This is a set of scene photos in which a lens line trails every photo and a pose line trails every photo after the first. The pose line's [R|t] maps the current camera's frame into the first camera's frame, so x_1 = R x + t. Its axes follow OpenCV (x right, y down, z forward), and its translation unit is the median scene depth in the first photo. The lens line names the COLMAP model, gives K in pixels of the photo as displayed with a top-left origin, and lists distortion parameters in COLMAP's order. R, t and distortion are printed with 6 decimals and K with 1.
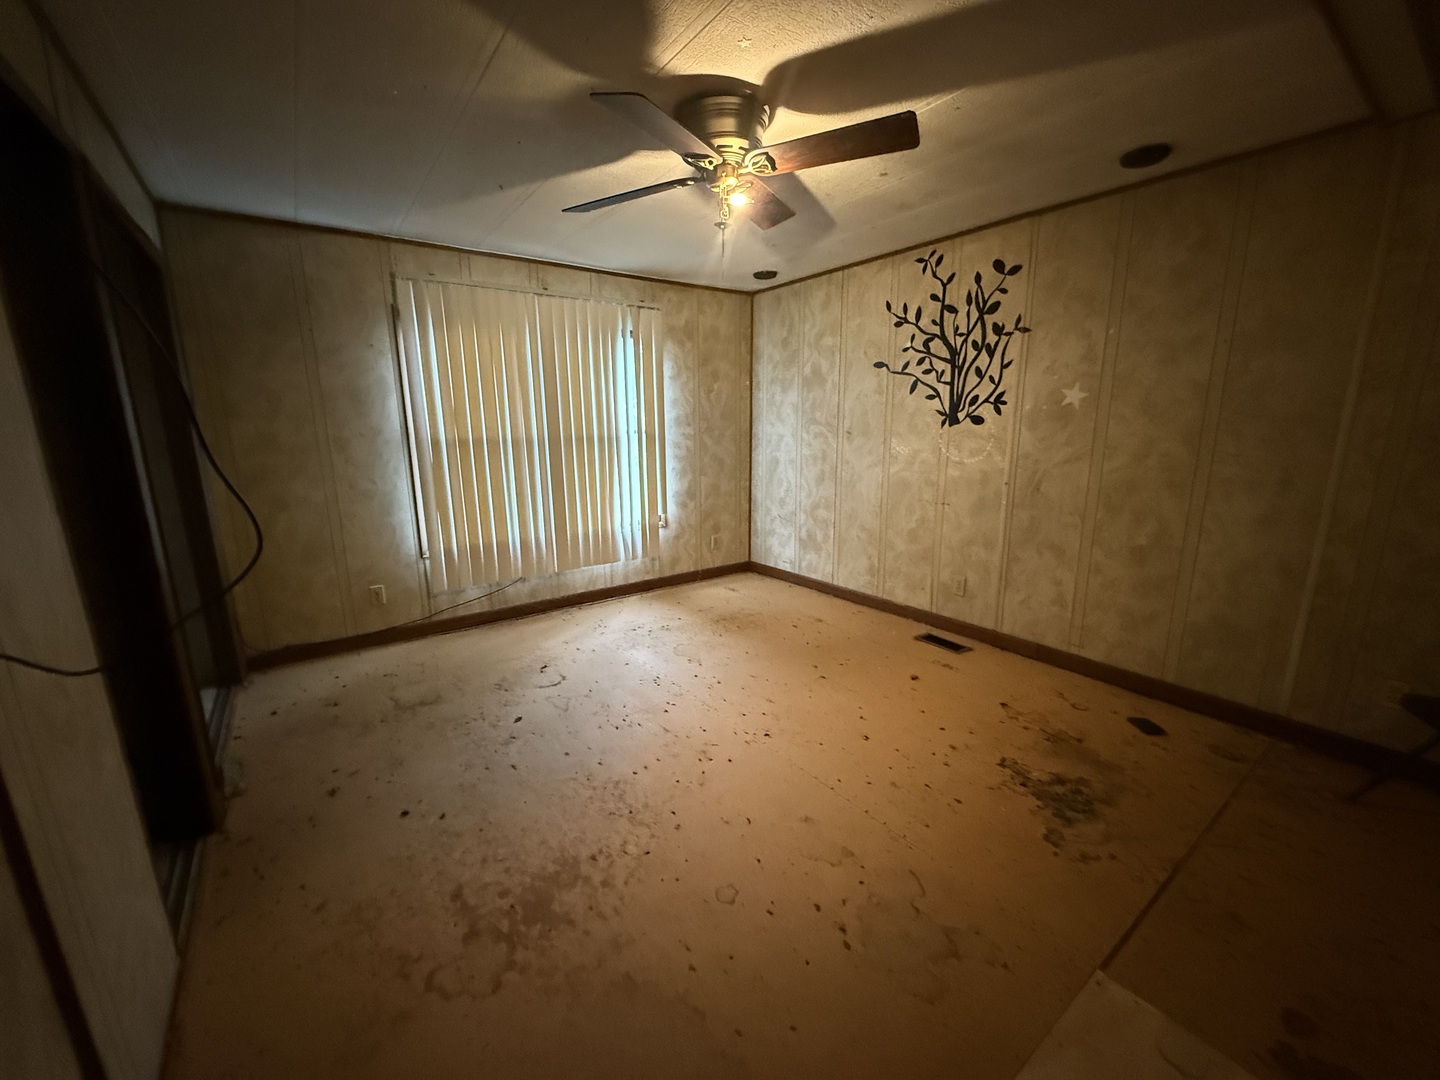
lens RADIAL K [[572.4, 0, 713.2], [0, 572.4, 543.5], [0, 0, 1]] dist [-0.008853, 0.000094]
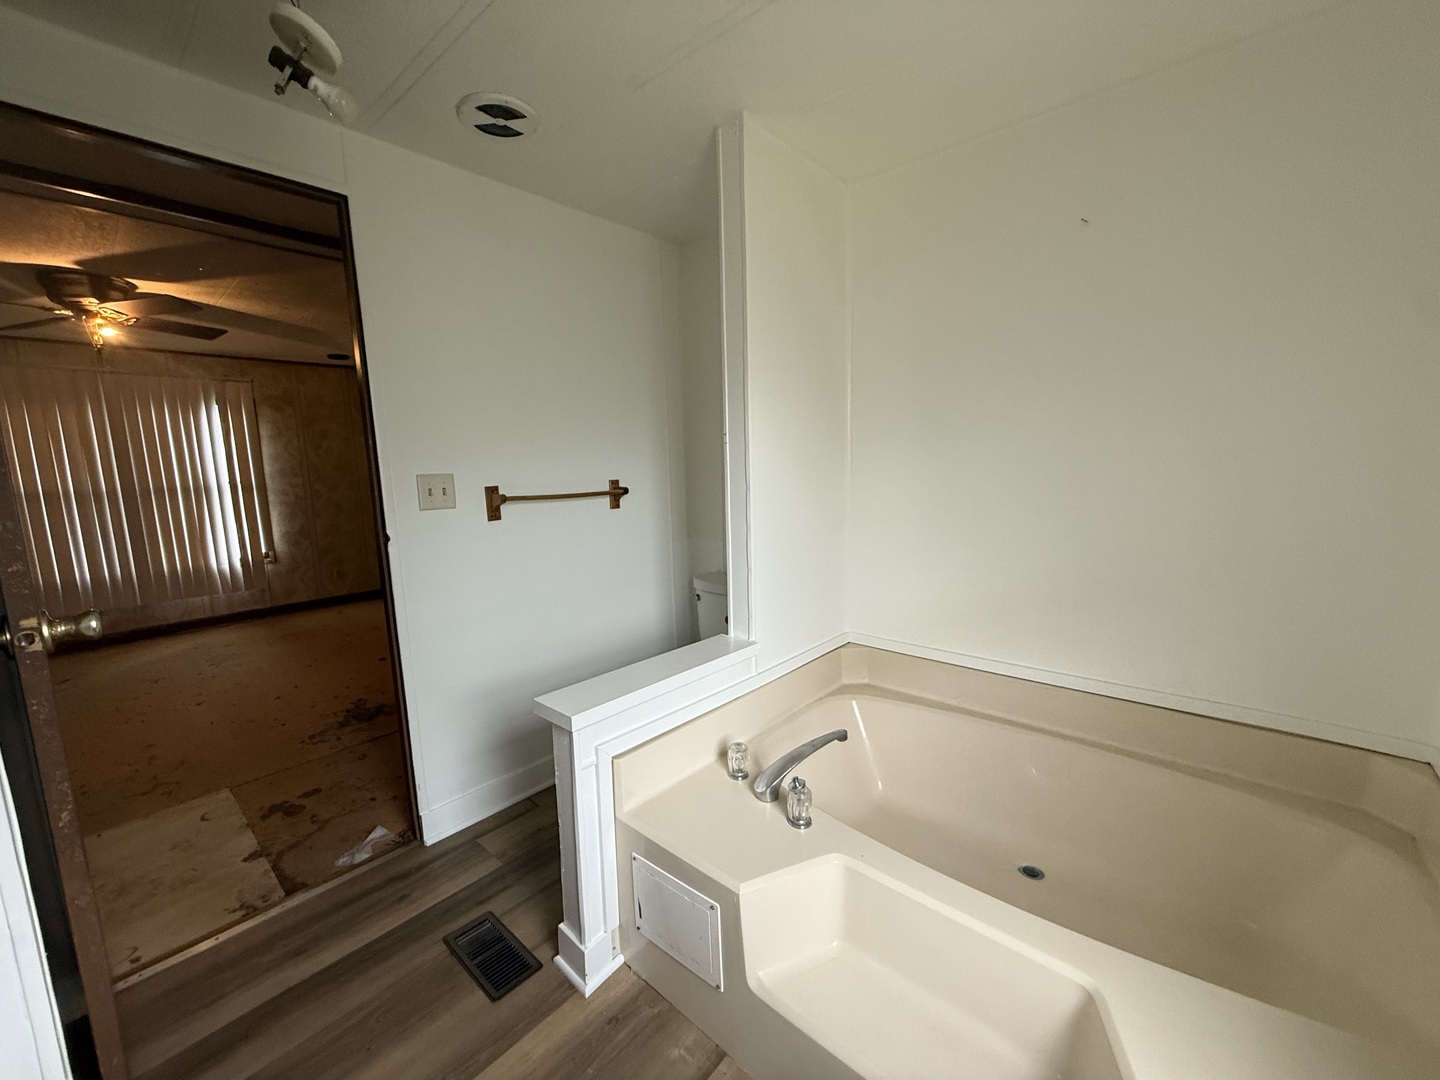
lens RADIAL K [[572.4, 0, 713.2], [0, 572.4, 543.5], [0, 0, 1]] dist [-0.008853, 0.000094]
pose [[0.979454, -0.048065, 0.195858, 0.591519], [0.064026, 0.995051, -0.075990, 0.081346], [-0.191236, 0.086969, 0.977684, -0.322962]]
